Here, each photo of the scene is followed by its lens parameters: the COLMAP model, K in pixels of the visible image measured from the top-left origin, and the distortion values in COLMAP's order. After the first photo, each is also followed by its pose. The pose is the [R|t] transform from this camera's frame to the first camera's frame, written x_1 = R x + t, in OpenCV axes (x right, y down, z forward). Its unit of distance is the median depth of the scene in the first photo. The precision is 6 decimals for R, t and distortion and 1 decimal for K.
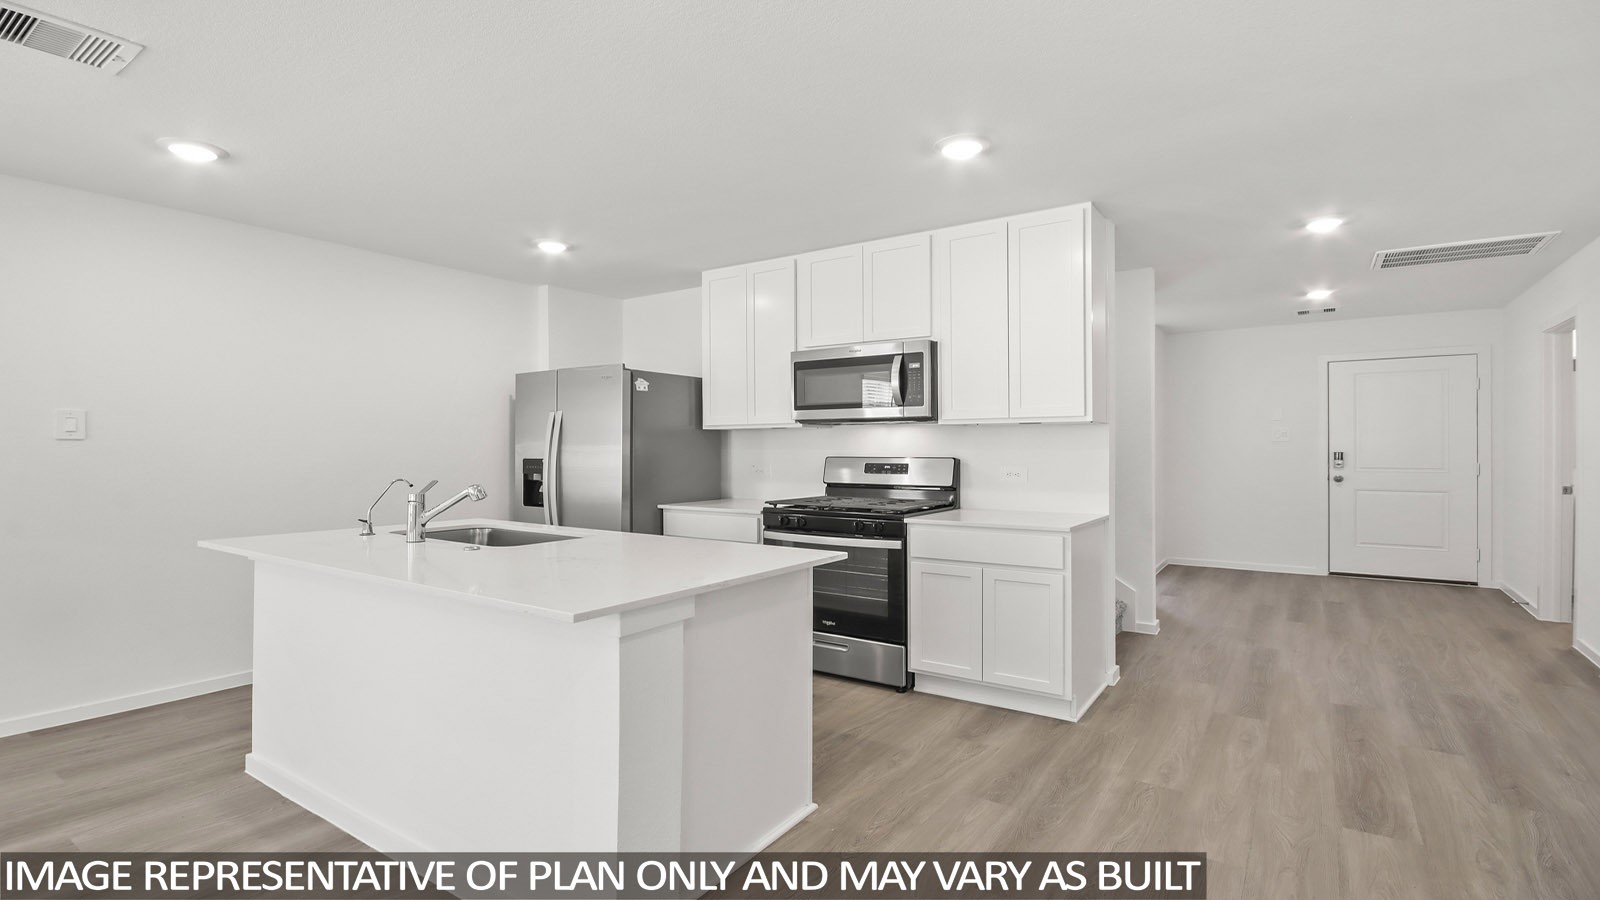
lens RADIAL K [[756.6, 0, 799.2], [0, 756.6, 445.1], [0, 0, 1]] dist [-0.005666, -0.001670]
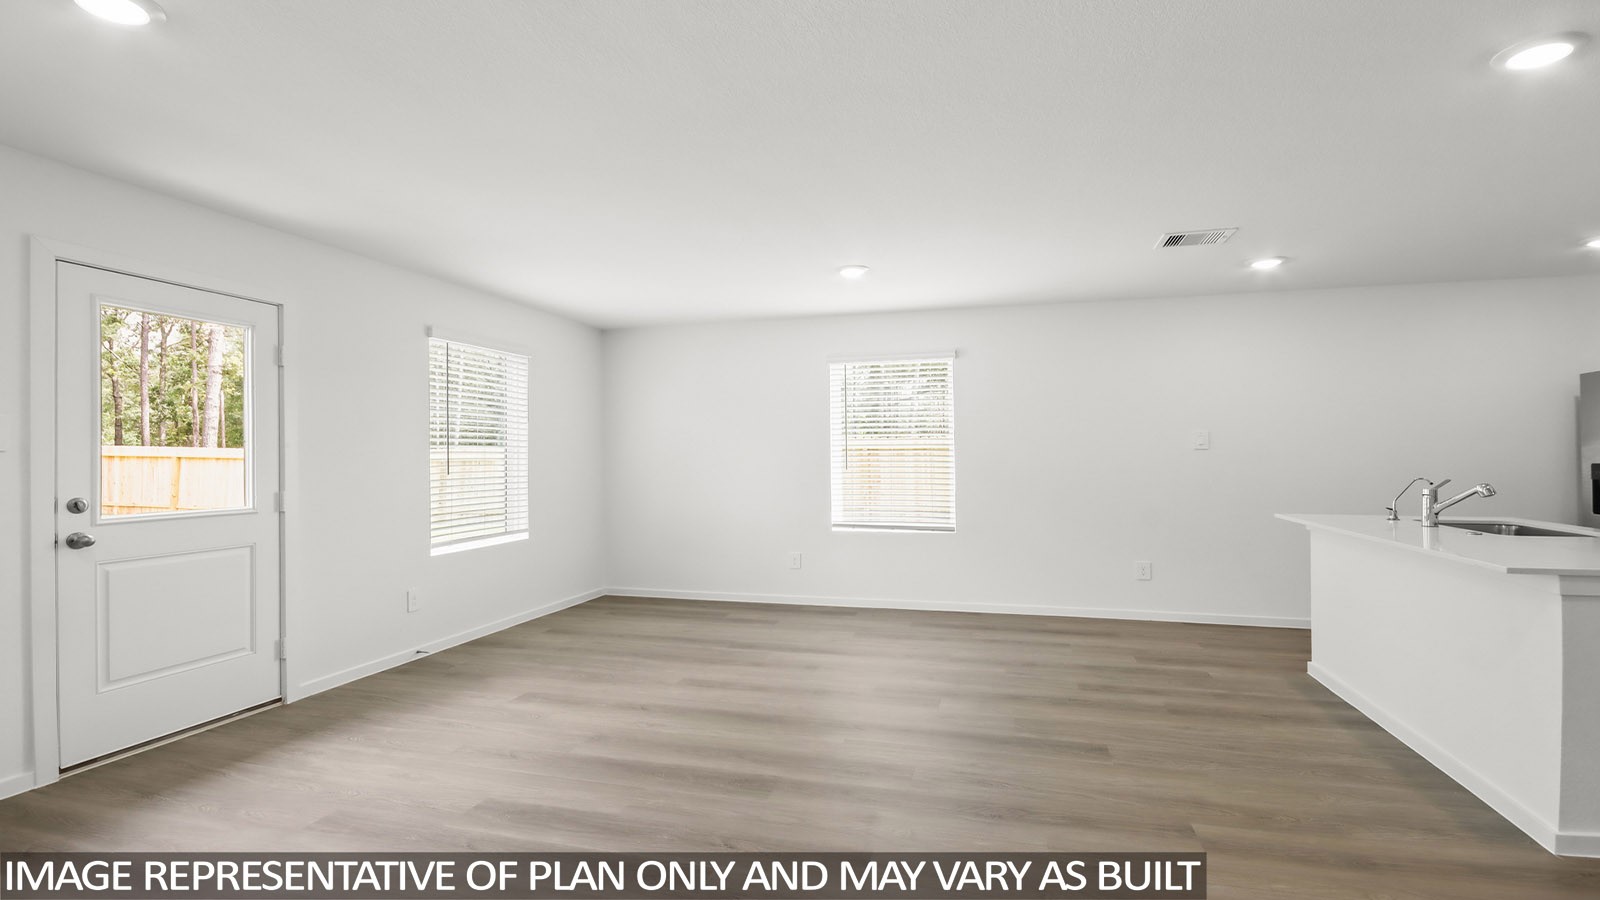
lens RADIAL K [[756.6, 0, 799.2], [0, 756.6, 445.1], [0, 0, 1]] dist [-0.005666, -0.001670]
pose [[0.323885, -0.015471, -0.945970, 0.247248], [0.009159, 0.999871, -0.013216, -0.002533], [0.946052, -0.004384, 0.323985, -0.296559]]
